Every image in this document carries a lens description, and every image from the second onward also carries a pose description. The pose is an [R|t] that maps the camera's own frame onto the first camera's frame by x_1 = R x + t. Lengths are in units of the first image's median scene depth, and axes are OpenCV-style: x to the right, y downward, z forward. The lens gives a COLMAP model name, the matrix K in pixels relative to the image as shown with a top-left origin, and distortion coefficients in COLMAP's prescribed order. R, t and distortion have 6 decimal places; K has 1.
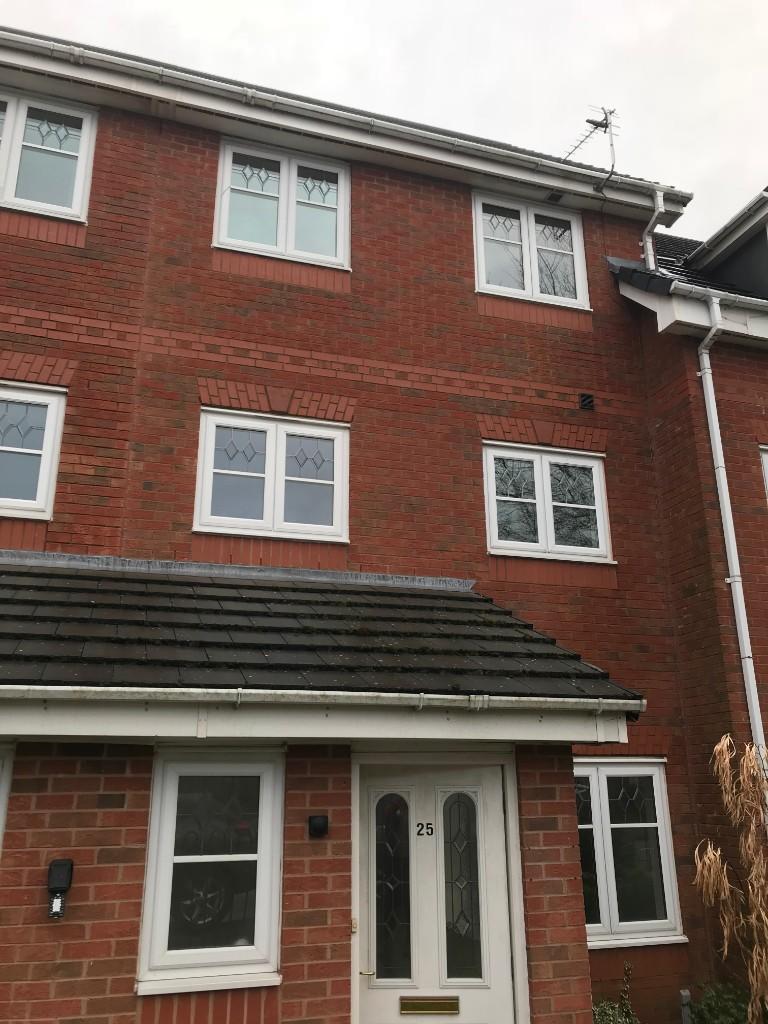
lens RADIAL K [[855.6, 0, 359.6], [0, 855.6, 529.1], [0, 0, 1]] dist [0.057706, -0.051882]
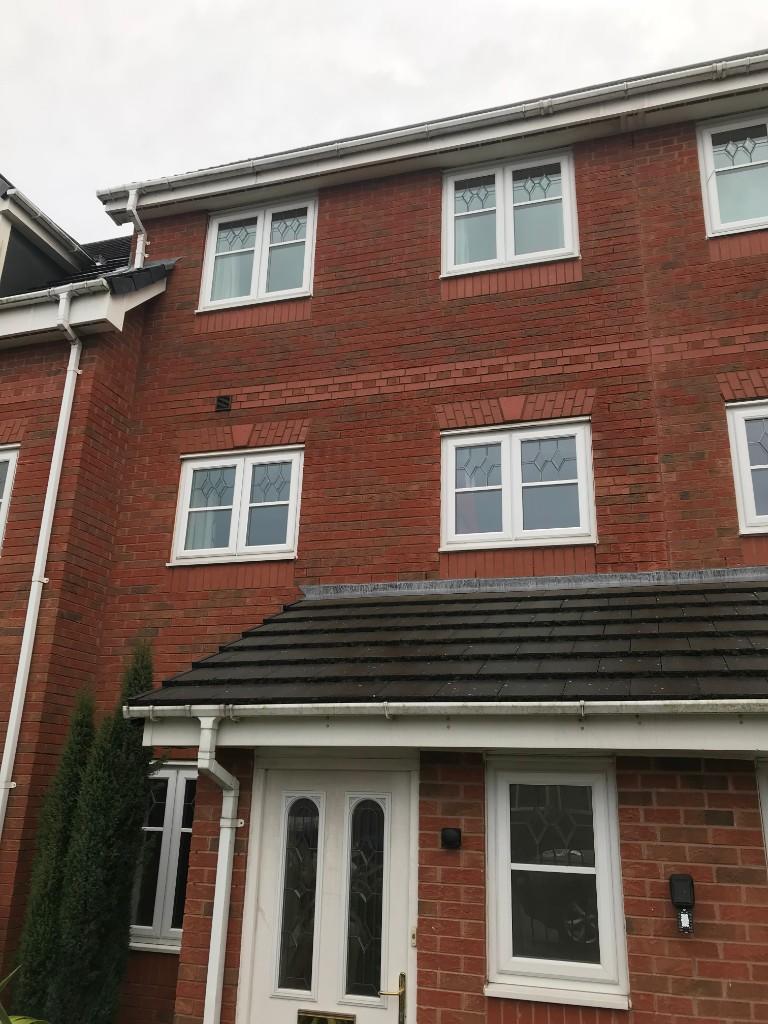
lens RADIAL K [[855.6, 0, 417.8], [0, 855.6, 529.1], [0, 0, 1]] dist [0.057706, -0.051882]
pose [[0.829117, -0.141084, -0.540980, 0.301081], [0.132204, 0.989669, -0.055480, 0.025838], [0.543219, -0.025521, 0.839203, 0.089495]]
